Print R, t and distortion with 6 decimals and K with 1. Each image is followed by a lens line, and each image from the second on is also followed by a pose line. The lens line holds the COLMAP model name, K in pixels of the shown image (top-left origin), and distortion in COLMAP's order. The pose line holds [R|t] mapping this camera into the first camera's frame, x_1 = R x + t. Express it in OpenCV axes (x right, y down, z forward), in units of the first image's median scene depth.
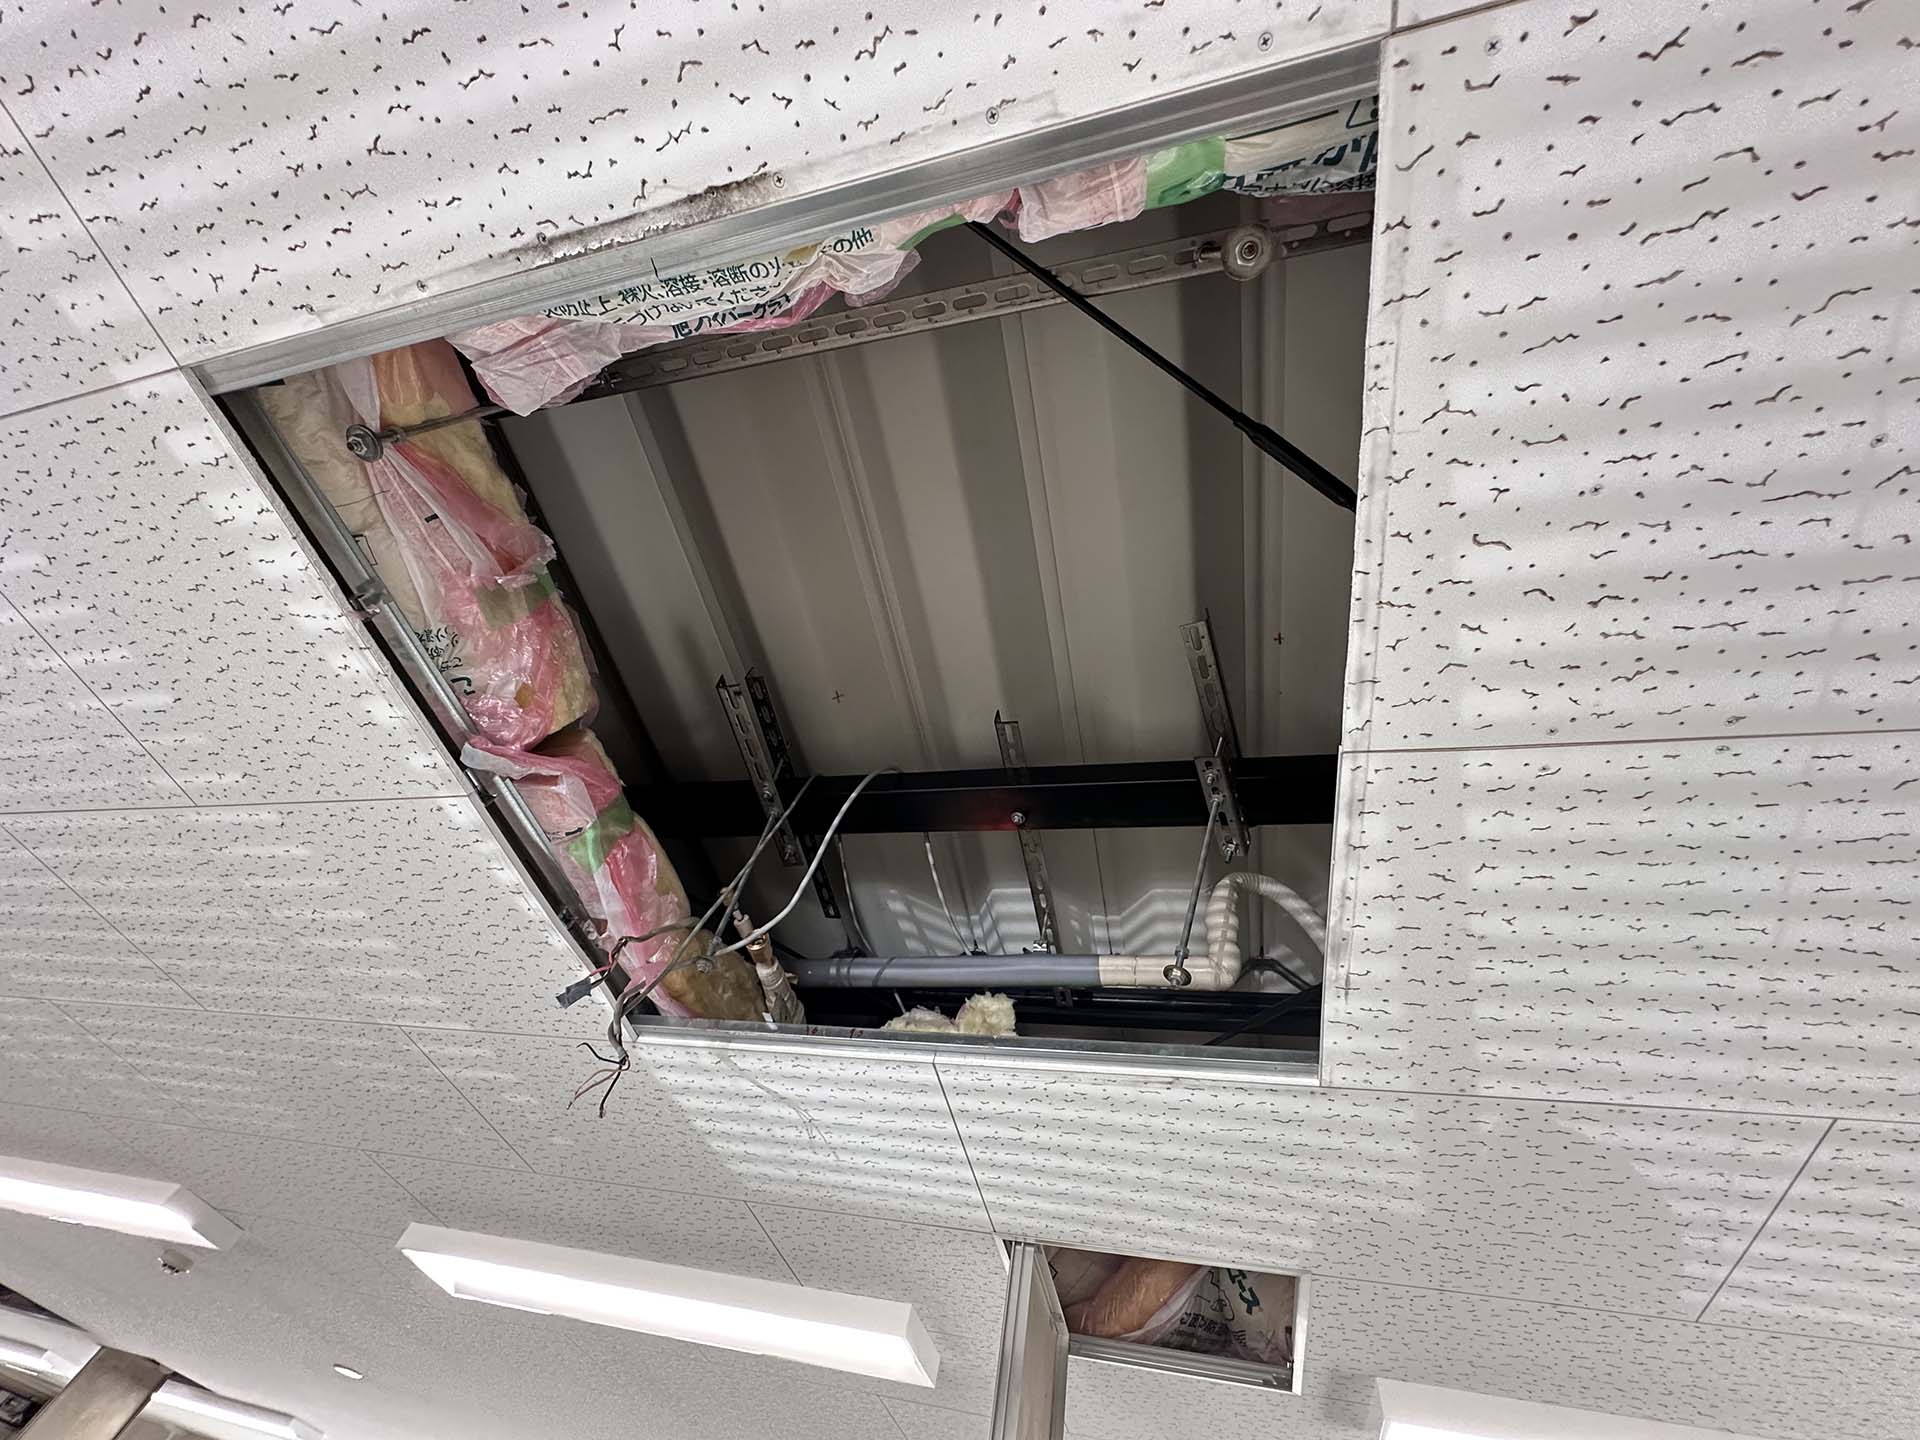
lens RADIAL K [[765.0, 0, 960.0], [0, 765.0, 720.0], [0, 0, 1]] dist [0.001006, 0.000596]
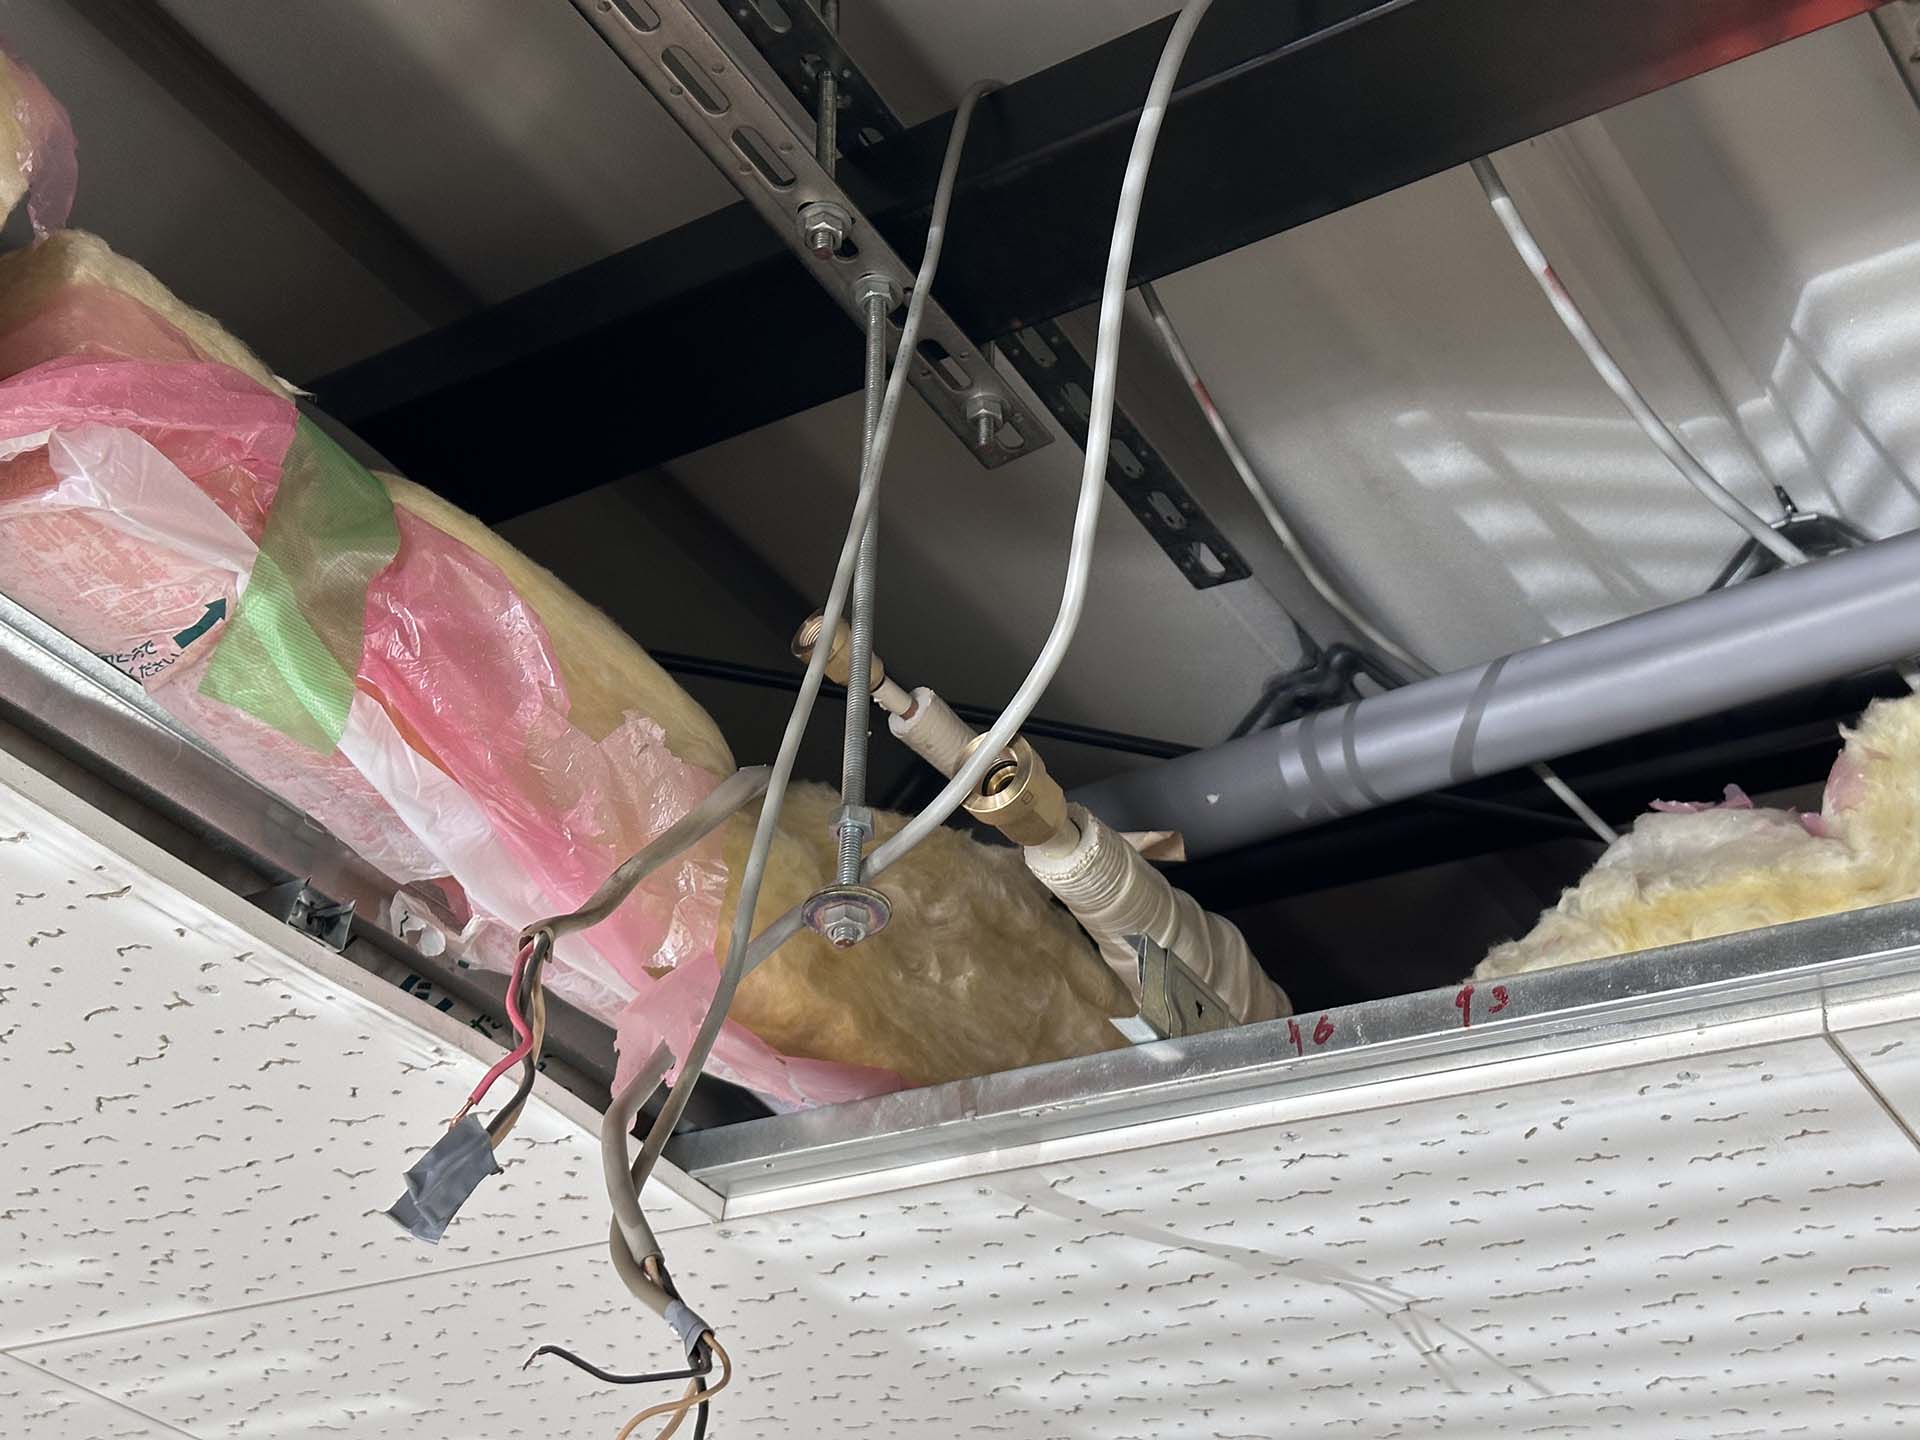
lens RADIAL K [[2719.4, 0, 960.0], [0, 2719.4, 720.0], [0, 0, 1]] dist [0.269971, -0.917906]
pose [[0.922073, -0.287547, -0.259033, -0.027527], [0.356490, 0.891589, 0.279255, 0.004137], [0.150652, -0.349836, 0.924618, 0.137220]]
